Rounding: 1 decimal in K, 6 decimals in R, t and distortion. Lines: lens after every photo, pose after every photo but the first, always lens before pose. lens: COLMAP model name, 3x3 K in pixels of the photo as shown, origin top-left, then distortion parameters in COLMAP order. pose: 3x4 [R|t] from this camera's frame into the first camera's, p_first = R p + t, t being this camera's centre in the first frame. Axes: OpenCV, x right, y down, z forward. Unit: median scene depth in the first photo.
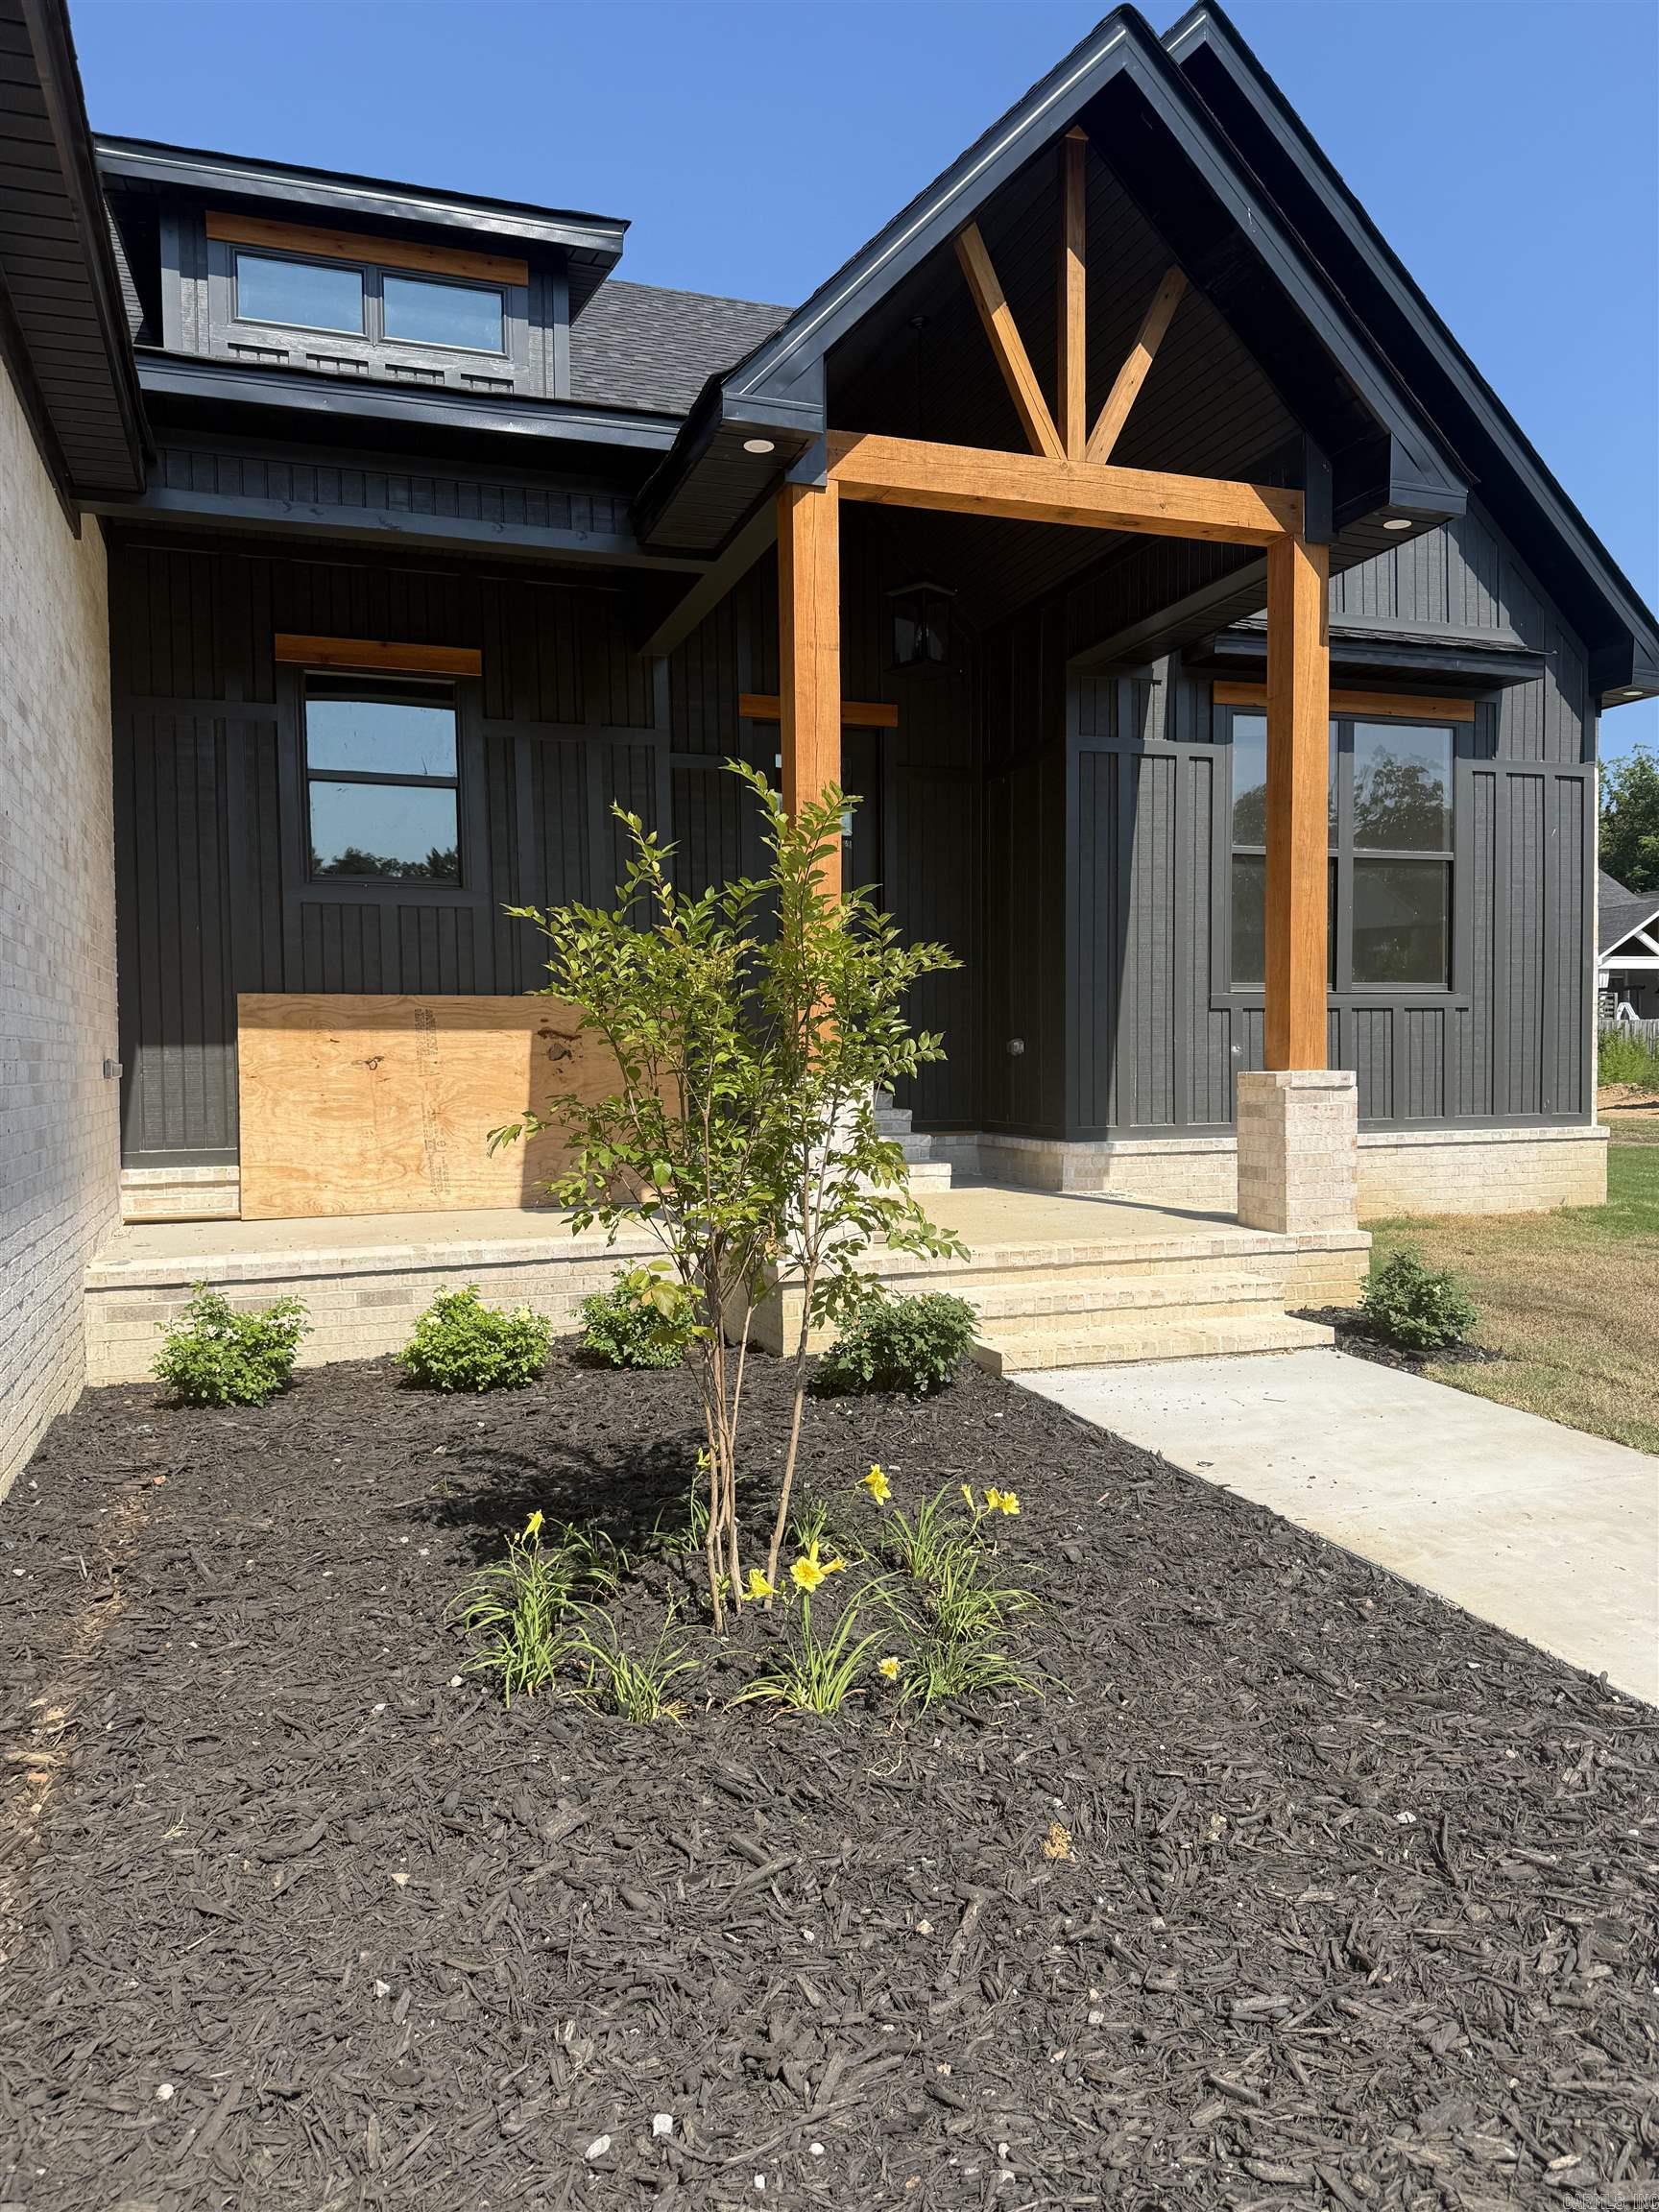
lens RADIAL K [[1549.1, 0, 829.5], [0, 1549.1, 1106.0], [0, 0, 1]] dist [0.007289, 0.002235]
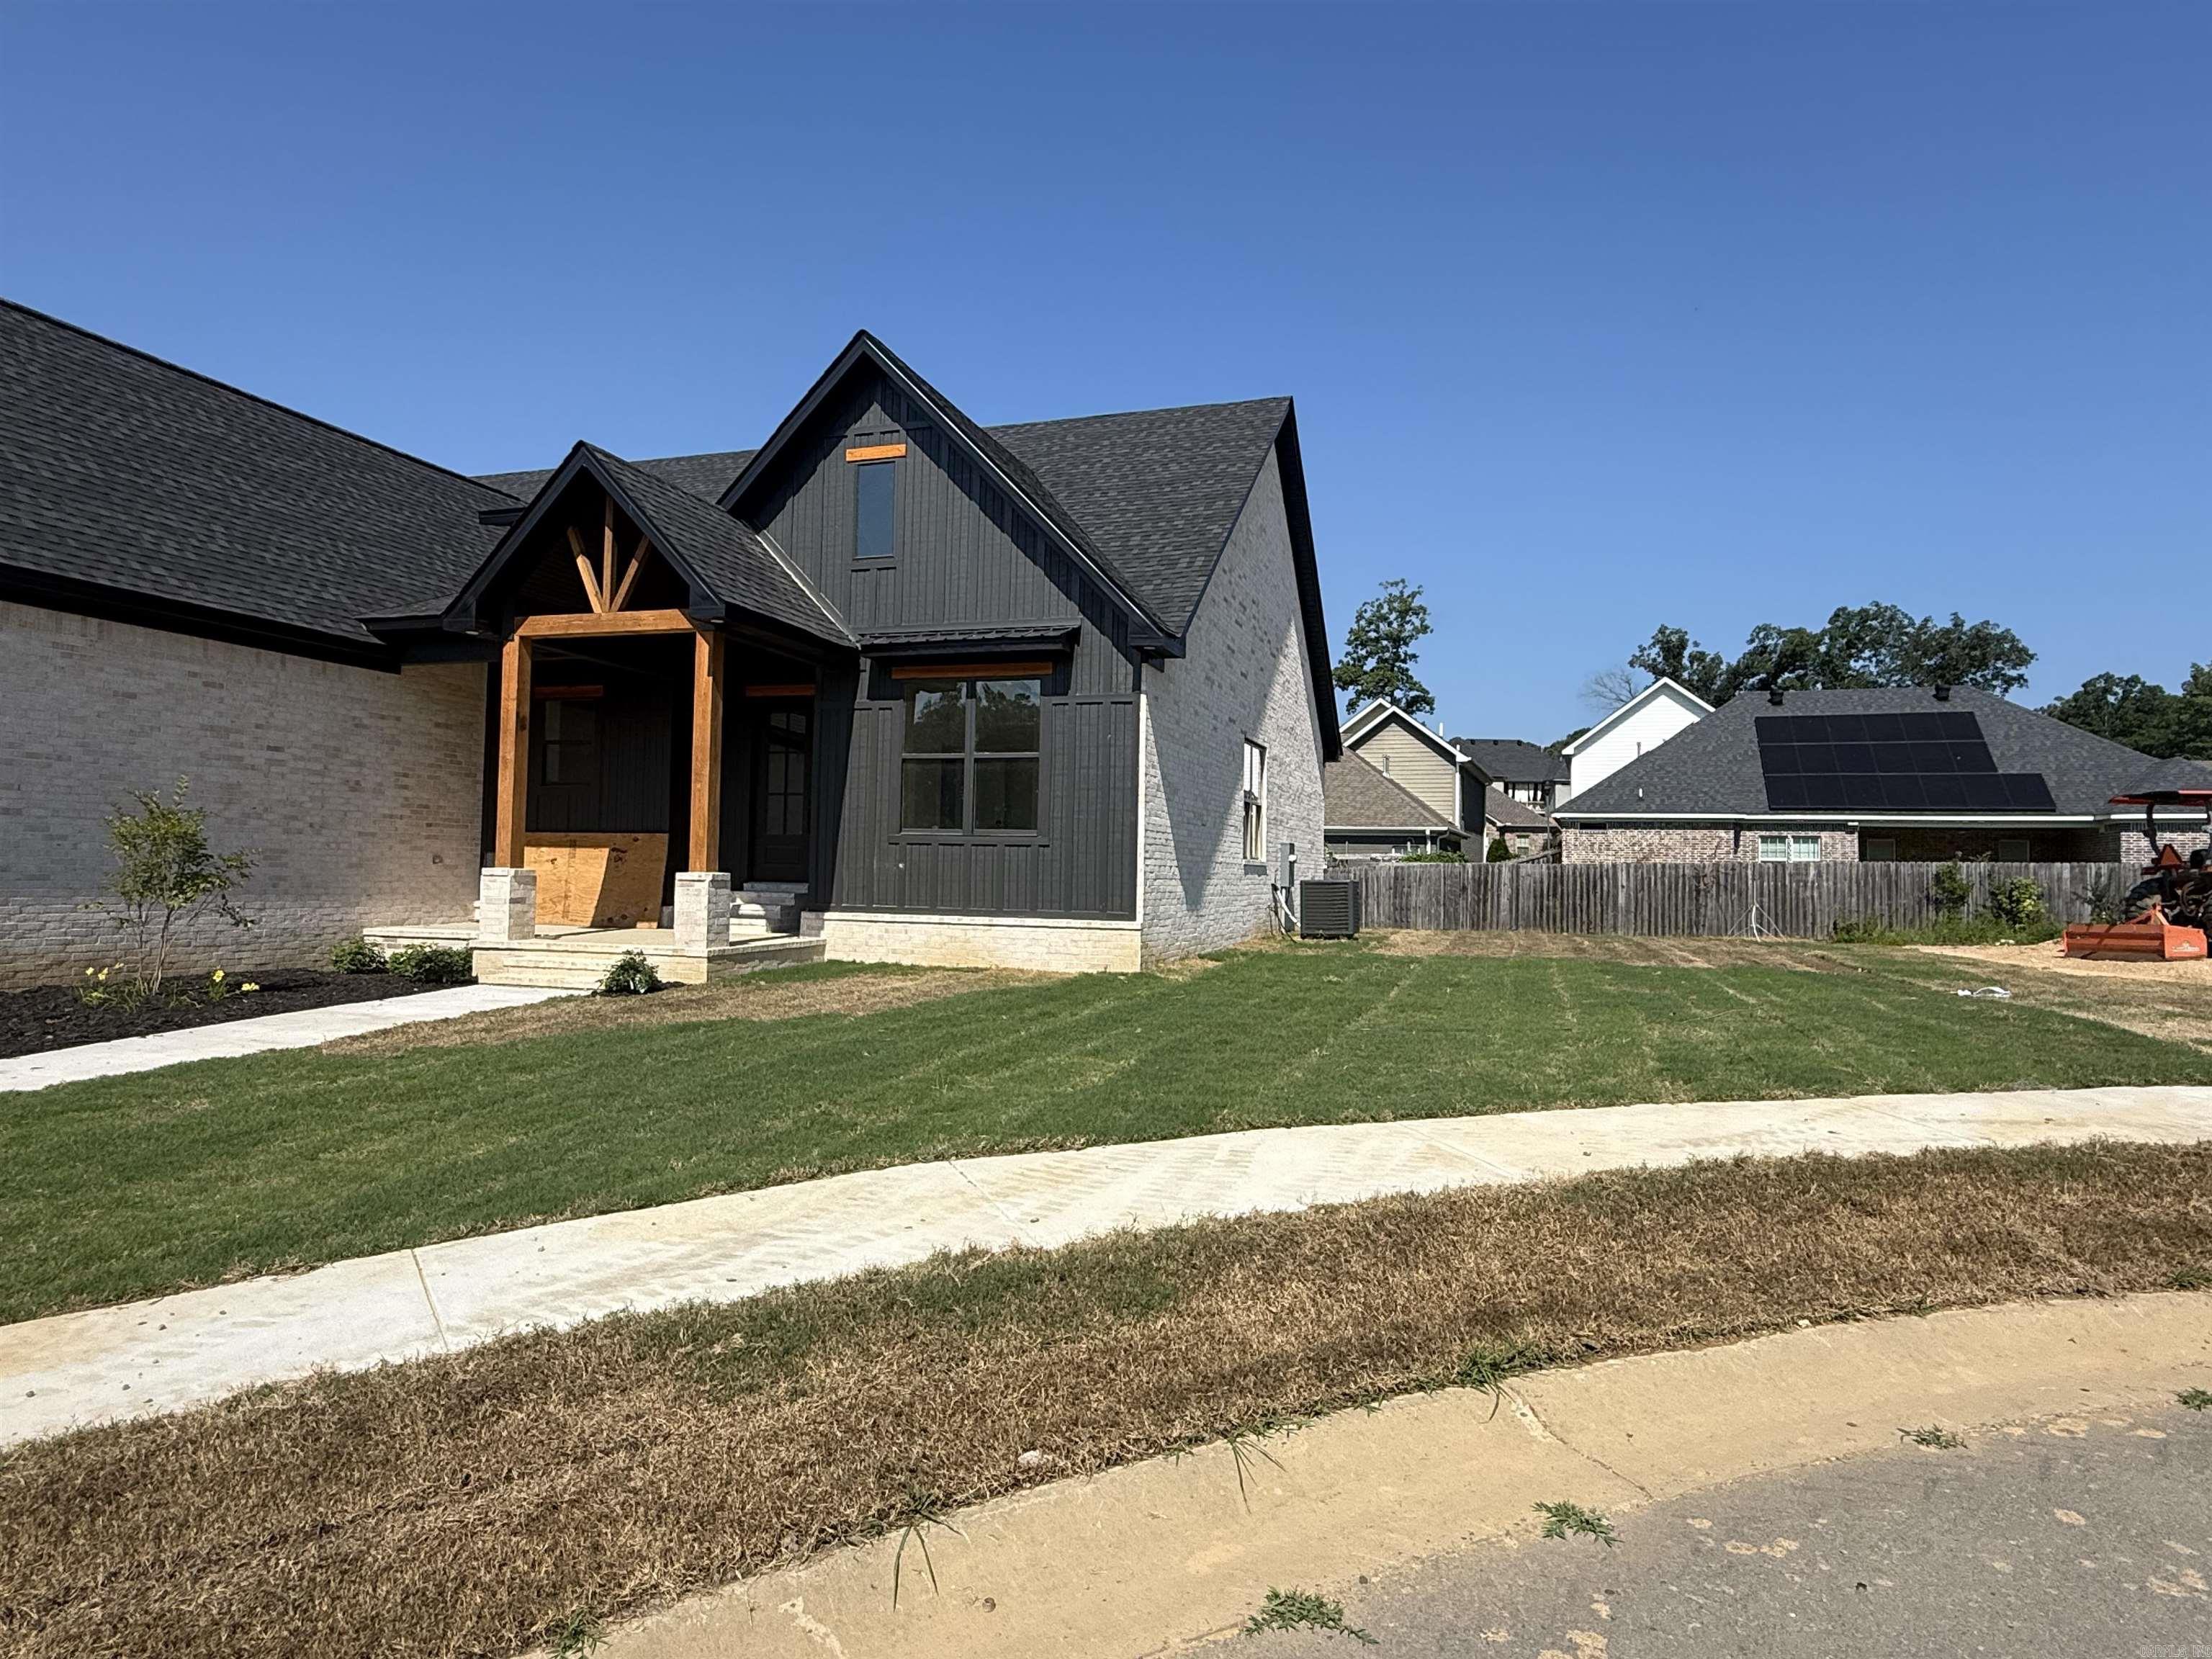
lens RADIAL K [[1331.9, 0, 1106.0], [0, 1331.9, 829.5], [0, 0, 1]] dist [-0.001823, -0.000288]
pose [[0.803624, 0.006213, -0.595105, 1.428716], [-0.047960, 0.997369, -0.054352, -0.006162], [0.593202, 0.072220, 0.801808, -0.114063]]
